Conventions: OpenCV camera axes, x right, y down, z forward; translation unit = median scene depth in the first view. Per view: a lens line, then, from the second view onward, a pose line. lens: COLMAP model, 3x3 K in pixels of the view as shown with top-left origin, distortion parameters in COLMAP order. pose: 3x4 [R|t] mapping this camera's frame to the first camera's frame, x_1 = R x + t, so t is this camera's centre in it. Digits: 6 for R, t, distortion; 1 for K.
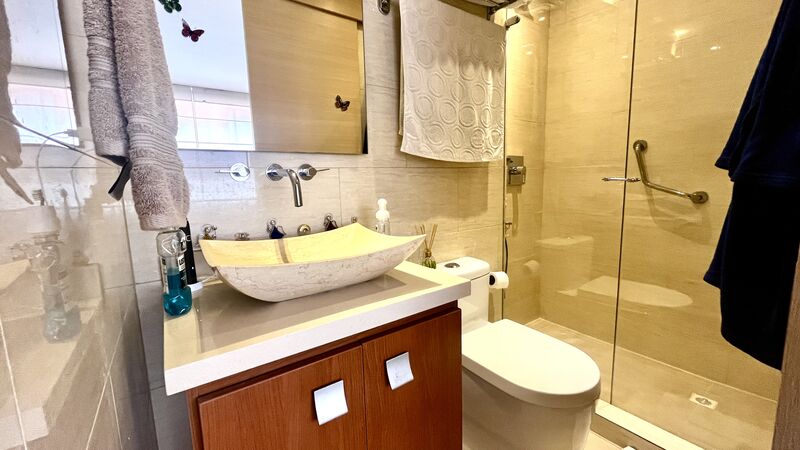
lens RADIAL K [[327.5, 0, 400.9], [0, 327.5, 224.4], [0, 0, 1]] dist [-0.001334, -0.000473]
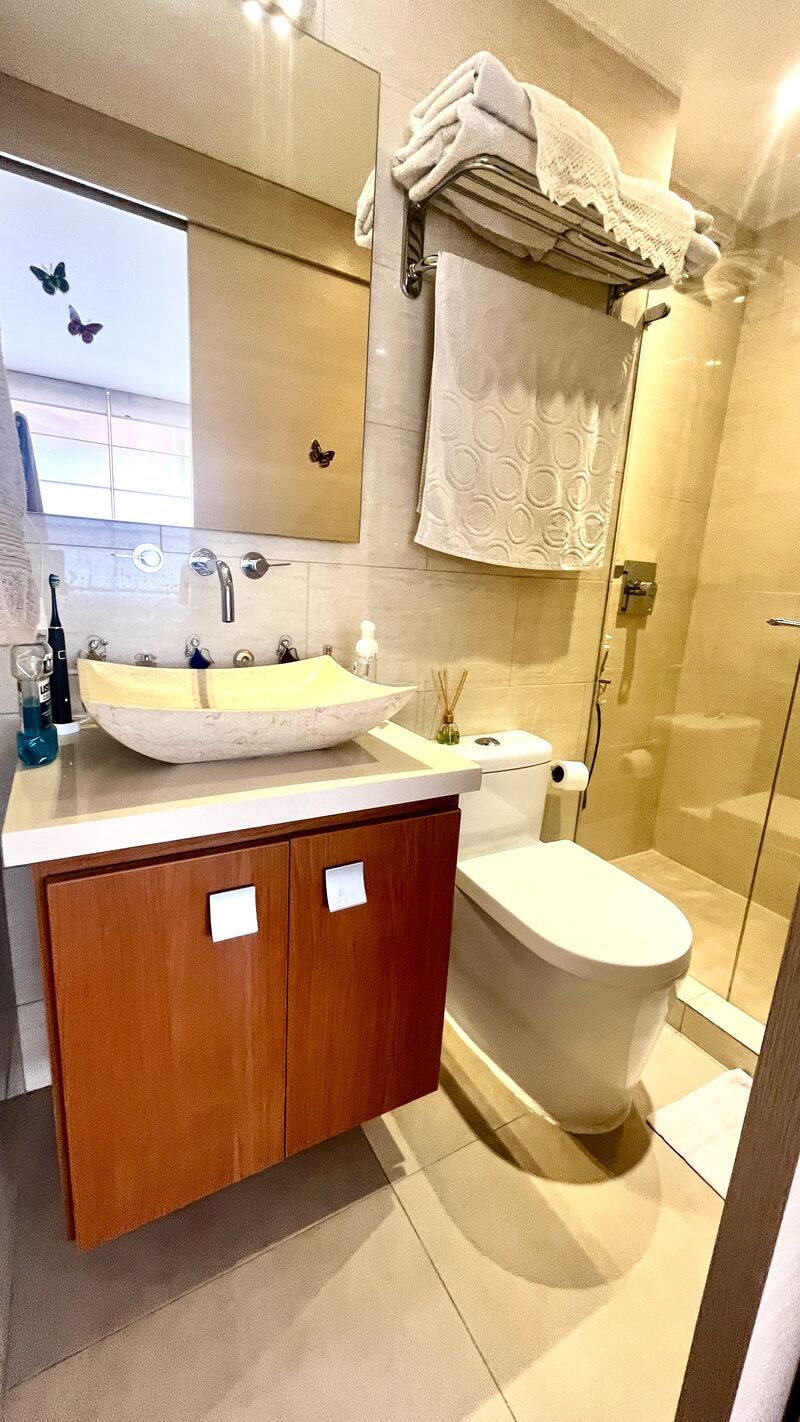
lens RADIAL K [[582.2, 0, 399.8], [0, 582.2, 710.4], [0, 0, 1]] dist [-0.001334, -0.000473]
pose [[0.990050, 0.108214, -0.089949, 0.106651], [-0.099789, 0.990614, 0.093411, -0.017961], [0.099213, -0.083506, 0.991556, -0.080775]]
